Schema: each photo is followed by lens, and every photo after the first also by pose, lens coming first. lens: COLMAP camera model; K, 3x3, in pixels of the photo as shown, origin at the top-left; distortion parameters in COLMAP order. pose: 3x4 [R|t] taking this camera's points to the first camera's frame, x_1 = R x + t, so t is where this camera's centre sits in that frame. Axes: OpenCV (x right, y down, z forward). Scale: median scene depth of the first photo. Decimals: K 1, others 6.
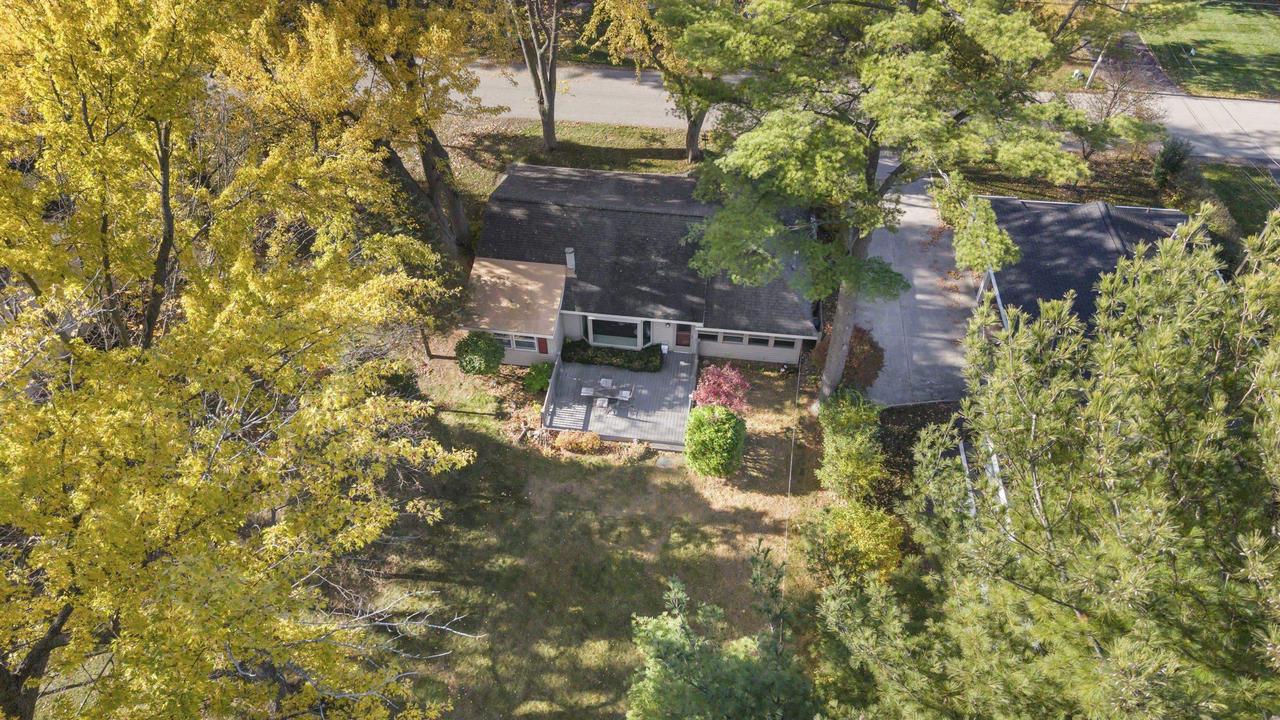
lens RADIAL K [[851.6, 0, 641.6], [0, 851.6, 399.3], [0, 0, 1]] dist [-0.008753, -0.002494]
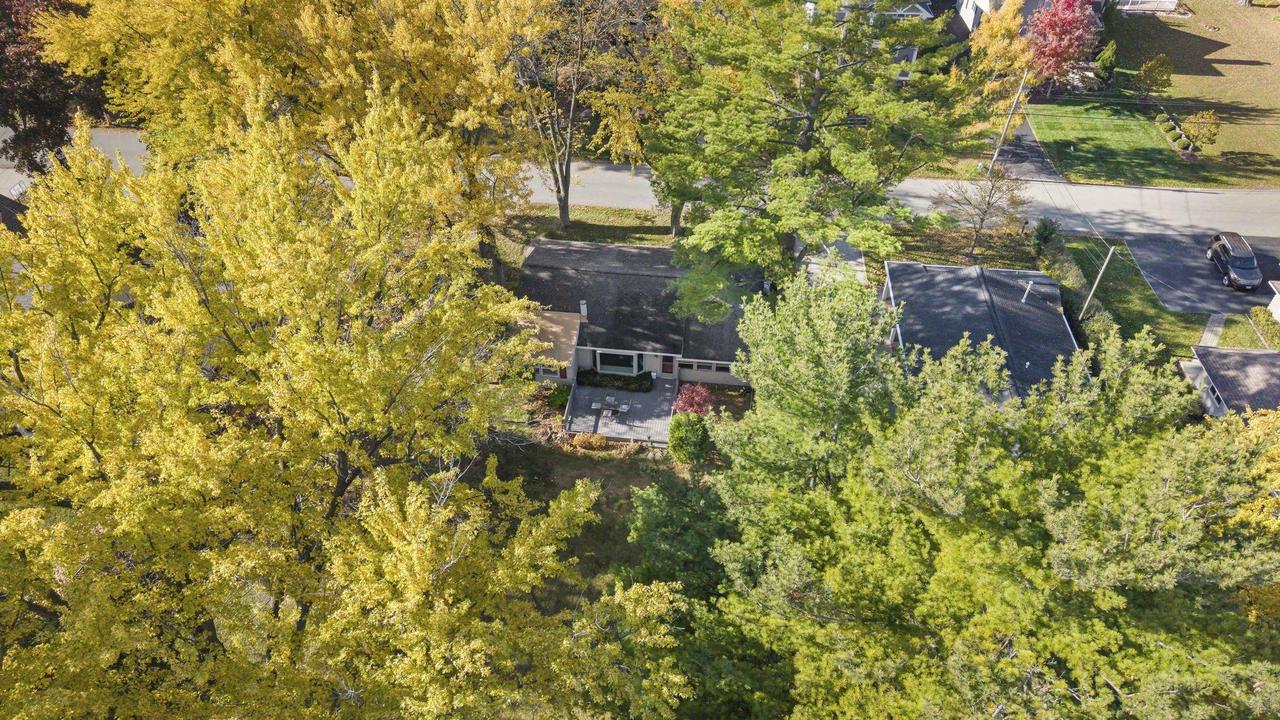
lens RADIAL K [[851.6, 0, 641.6], [0, 851.6, 399.3], [0, 0, 1]] dist [-0.008753, -0.002494]
pose [[0.999987, -0.003861, 0.003324, 0.003389], [0.004098, 0.997207, -0.074571, 0.079989], [-0.003027, 0.074584, 0.997210, -0.339254]]
